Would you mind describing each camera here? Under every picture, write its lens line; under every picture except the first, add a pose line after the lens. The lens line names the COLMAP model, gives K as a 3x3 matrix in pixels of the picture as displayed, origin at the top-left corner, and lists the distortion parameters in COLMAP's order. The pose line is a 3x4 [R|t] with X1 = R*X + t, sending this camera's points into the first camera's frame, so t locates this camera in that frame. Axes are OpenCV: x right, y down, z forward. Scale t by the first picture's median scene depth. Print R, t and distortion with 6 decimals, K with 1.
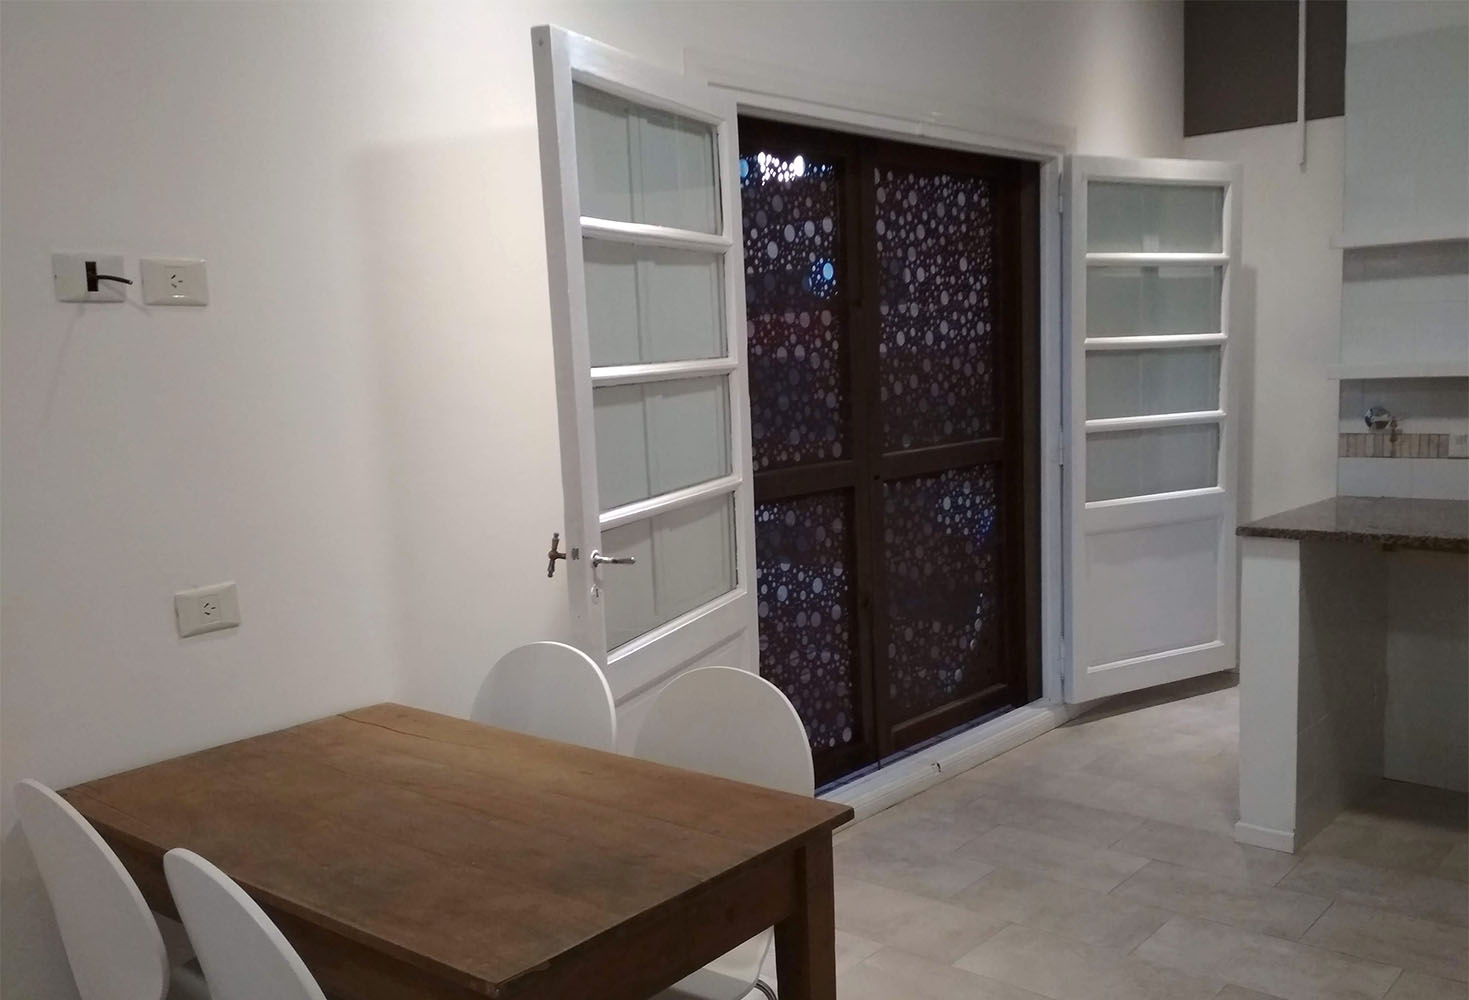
lens RADIAL K [[1302.4, 0, 730.1], [0, 1302.4, 546.9], [0, 0, 1]] dist [0.077873, -0.154969]
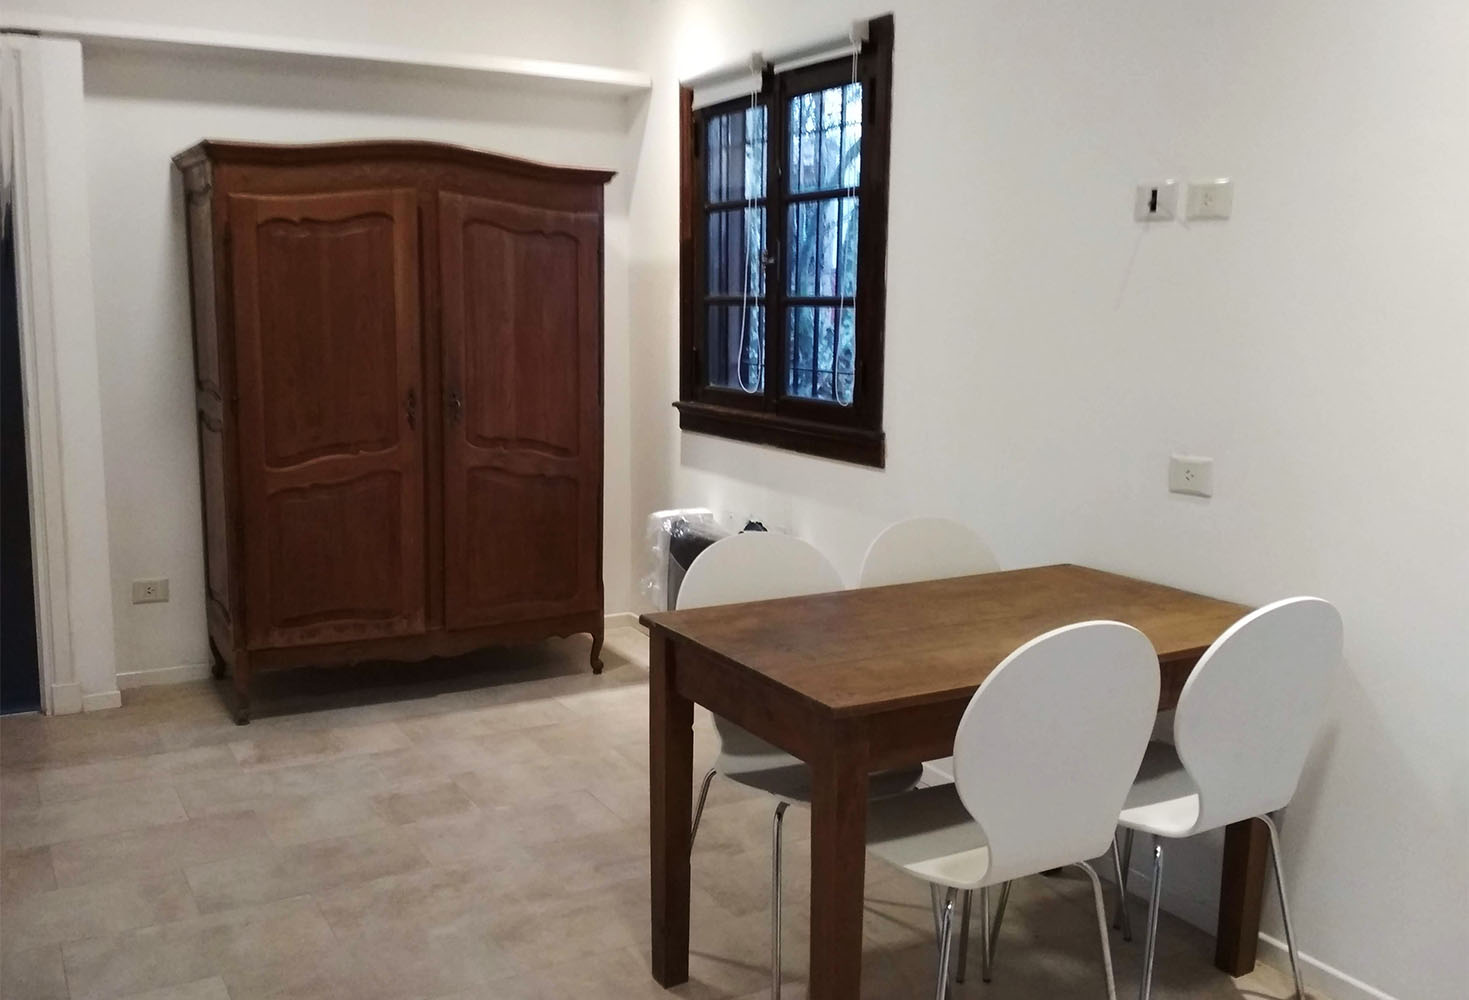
lens RADIAL K [[1295.8, 0, 734.5], [0, 1295.8, 500.0], [0, 0, 1]] dist [0.062756, -0.004701]
pose [[-0.319142, 0.182946, -0.929881, 0.640169], [-0.137451, 0.961881, 0.236416, -0.117622], [0.937686, 0.203264, -0.281830, 0.720137]]
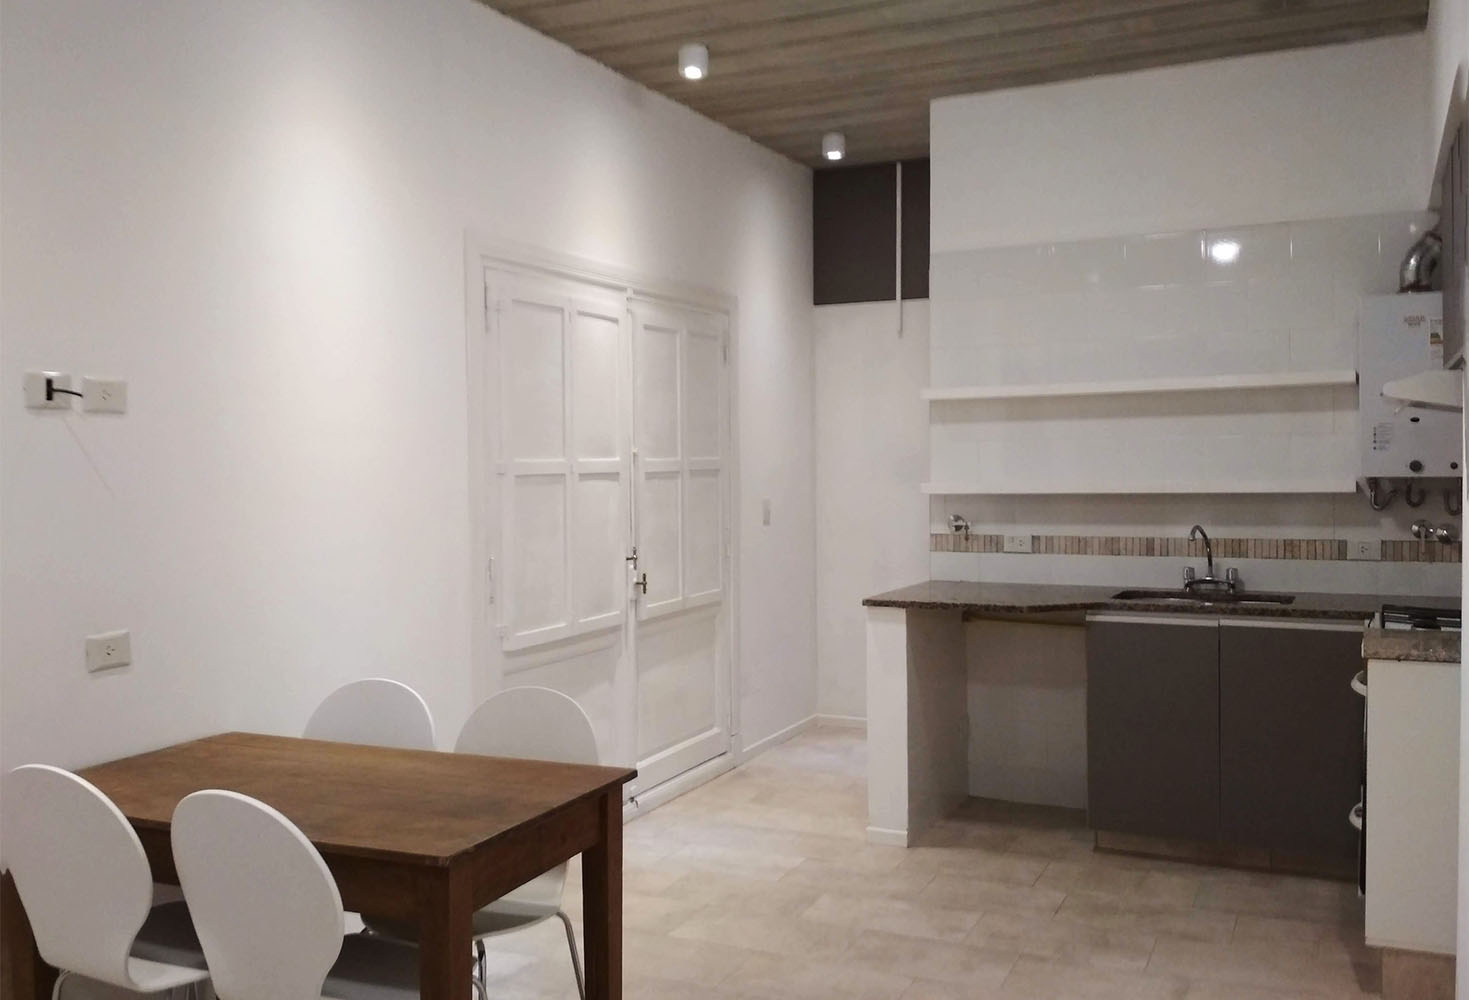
lens RADIAL K [[1295.8, 0, 734.5], [0, 1295.8, 500.0], [0, 0, 1]] dist [0.062756, -0.004701]
pose [[0.960678, 0.023853, 0.276638, -0.133691], [0.008619, 0.993261, -0.115575, 0.041837], [-0.277531, 0.113415, 0.953999, -0.294728]]
